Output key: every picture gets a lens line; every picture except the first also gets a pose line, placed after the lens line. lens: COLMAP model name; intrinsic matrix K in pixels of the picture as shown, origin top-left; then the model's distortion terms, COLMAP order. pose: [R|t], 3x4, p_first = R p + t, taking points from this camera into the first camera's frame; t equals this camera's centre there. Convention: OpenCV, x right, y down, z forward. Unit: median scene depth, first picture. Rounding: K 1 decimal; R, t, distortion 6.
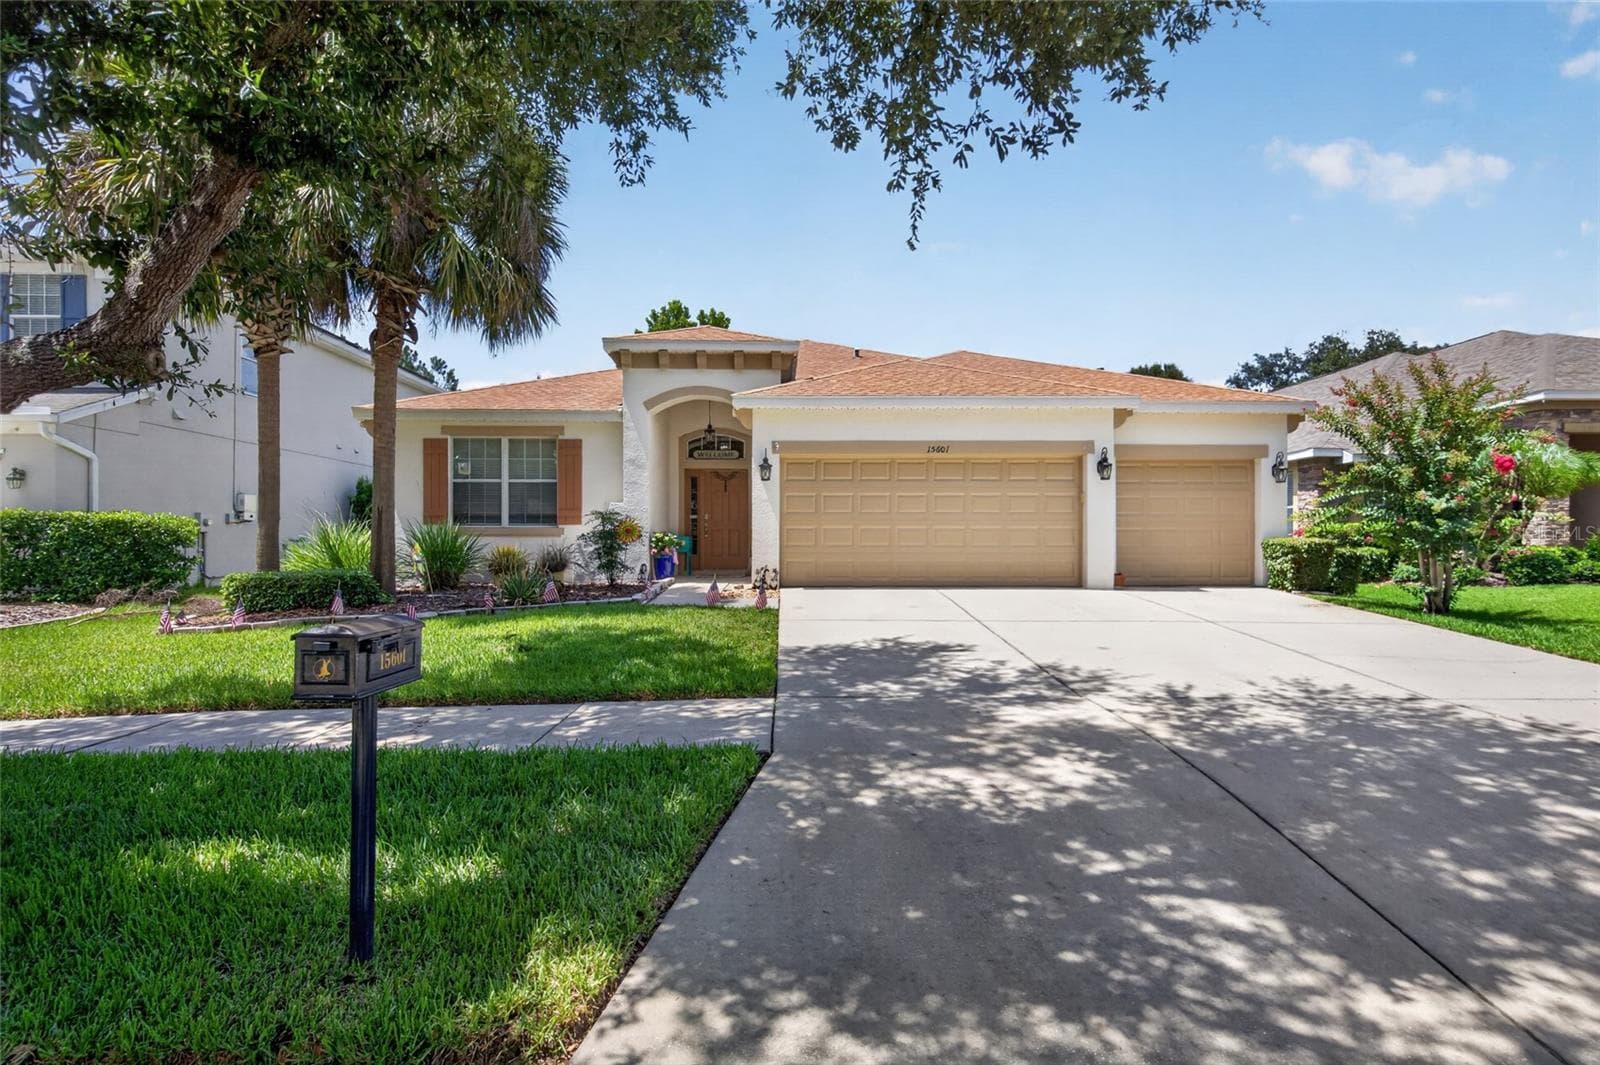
lens RADIAL K [[782.4, 0, 800.0], [0, 782.4, 532.5], [0, 0, 1]] dist [0.003416, 0.000074]
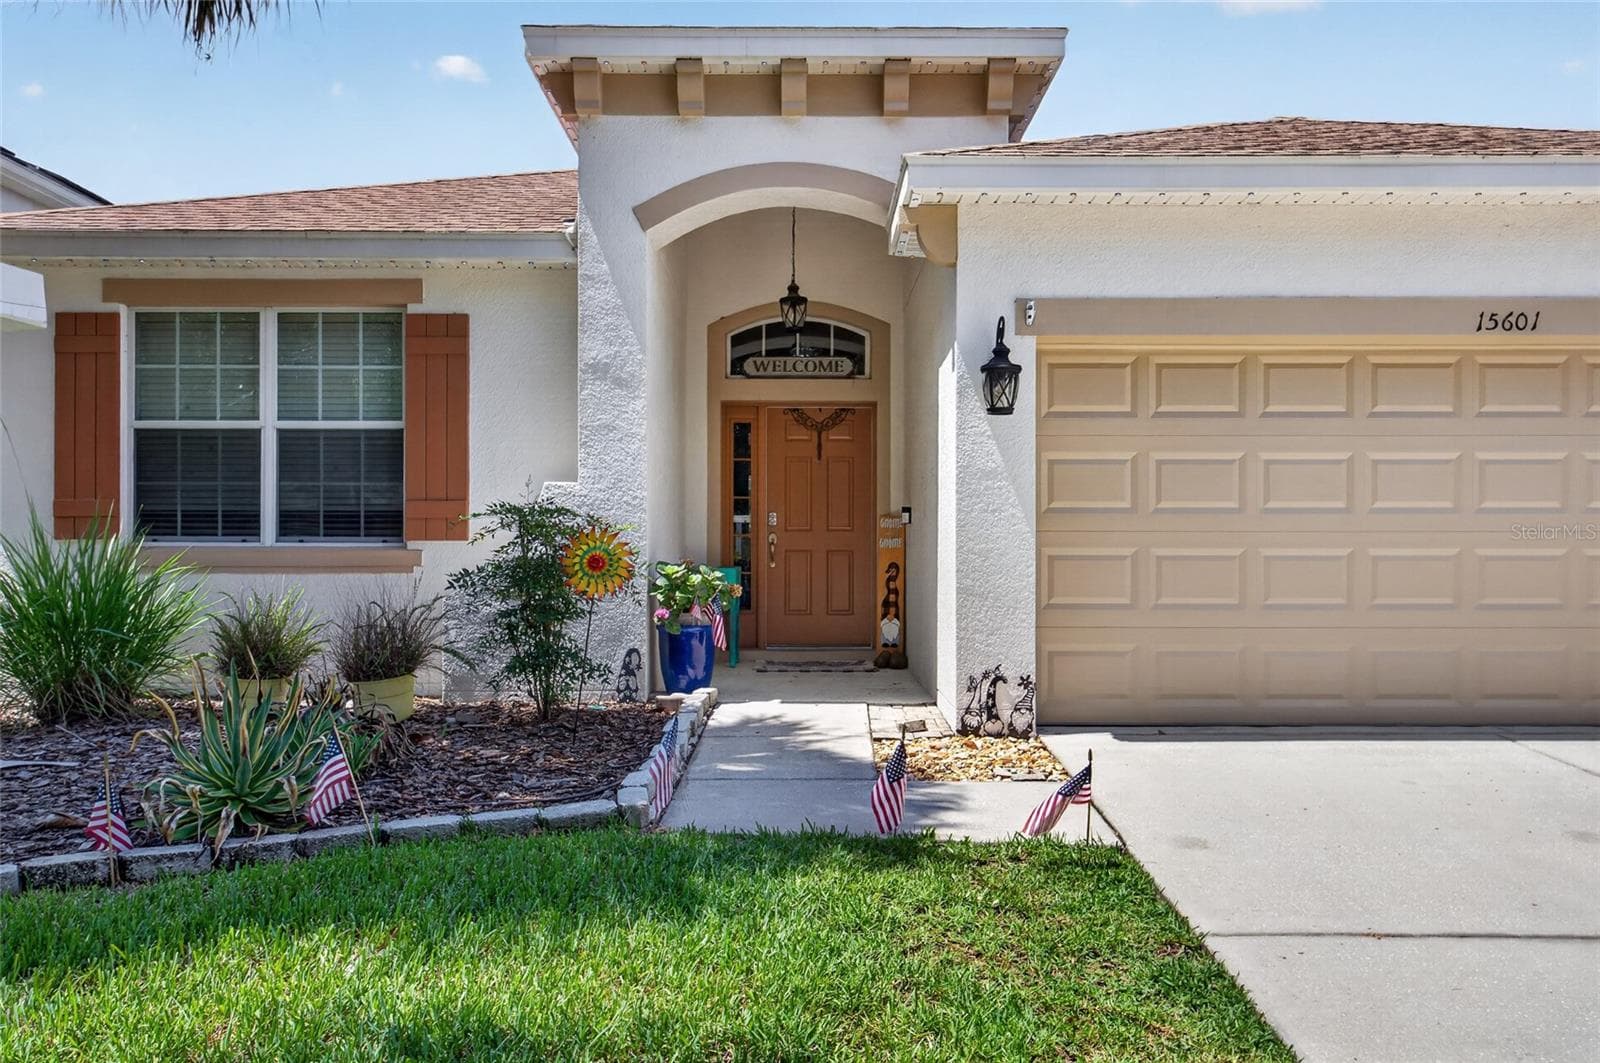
lens RADIAL K [[1313.9, 0, 800.0], [0, 1313.9, 531.5], [0, 0, 1]] dist [0.006742, 0.001503]
pose [[0.999088, 0.002096, -0.042647, -0.096420], [-0.002425, 0.999968, -0.007663, -0.010160], [0.042629, 0.007760, 0.999061, 0.391942]]
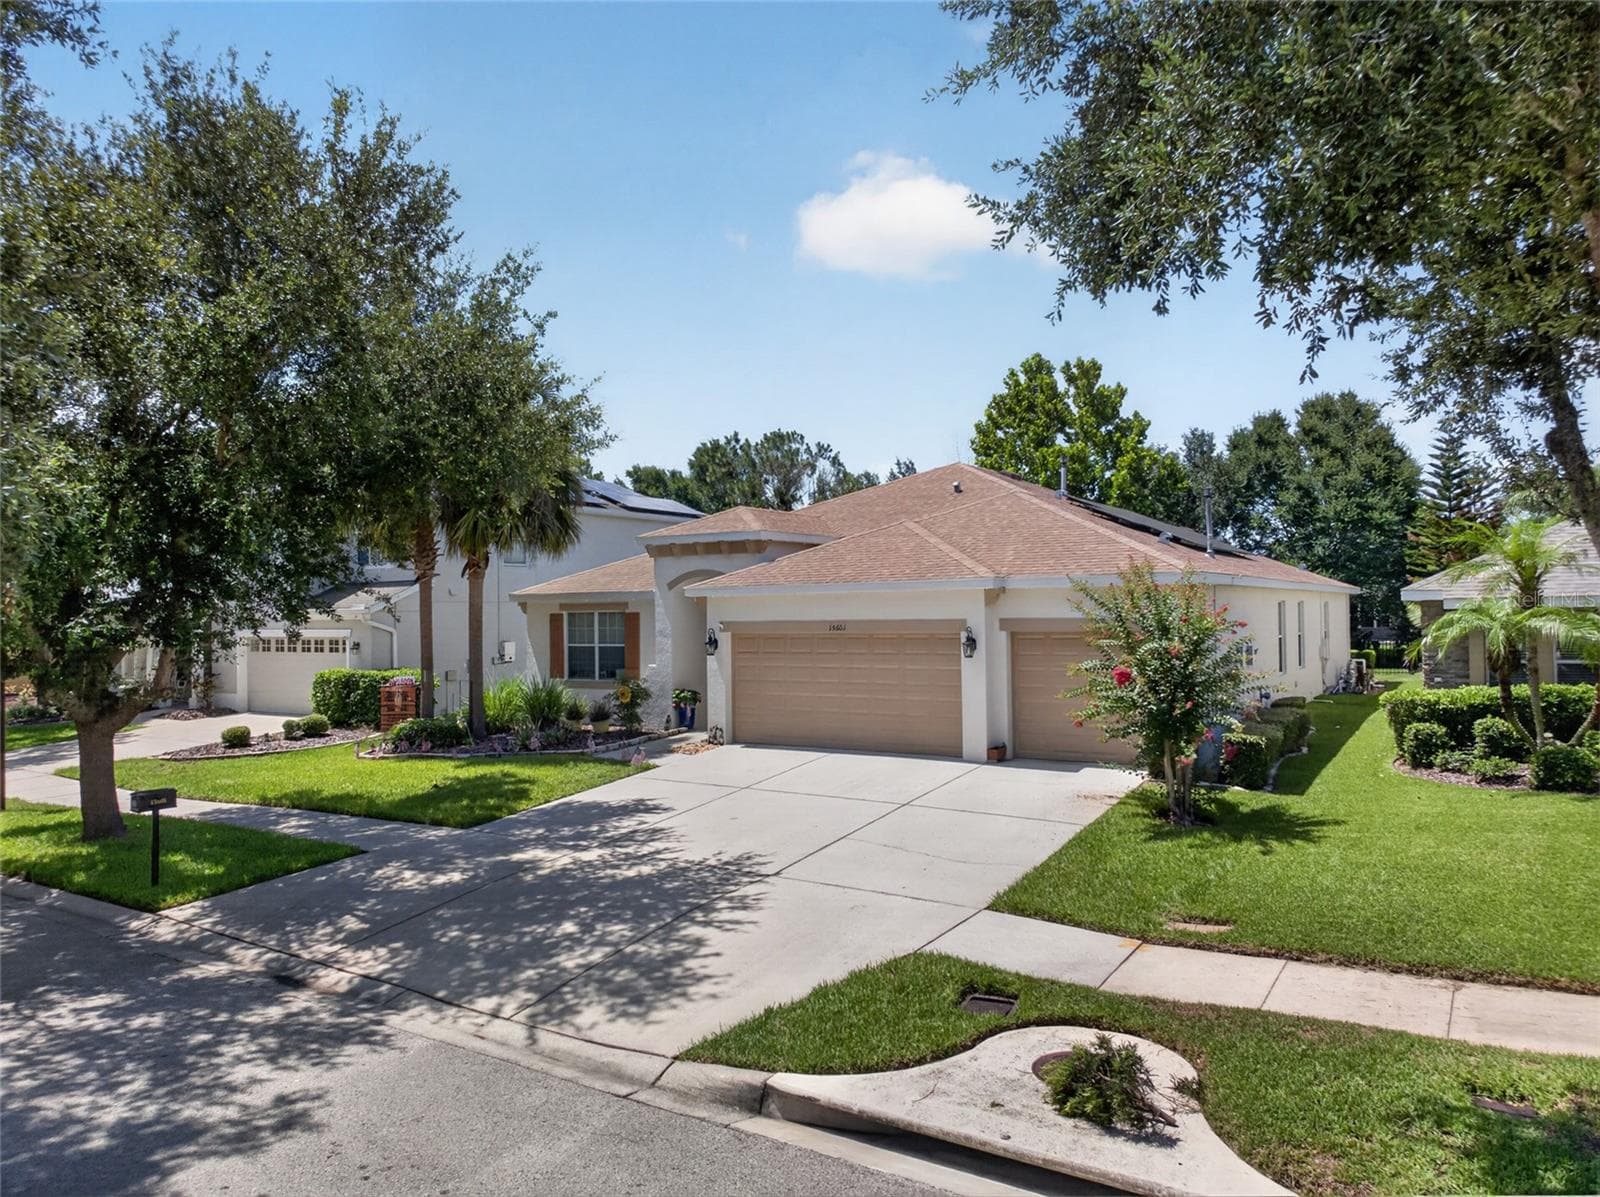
lens RADIAL K [[1049.7, 0, 800.0], [0, 1049.7, 598.5], [0, 0, 1]] dist [-0.000304, 0.000153]
pose [[0.830918, -0.021901, -0.555964, 0.902837], [0.023410, 0.999716, -0.004395, -0.133014], [0.555902, -0.009363, 0.831195, -0.260468]]
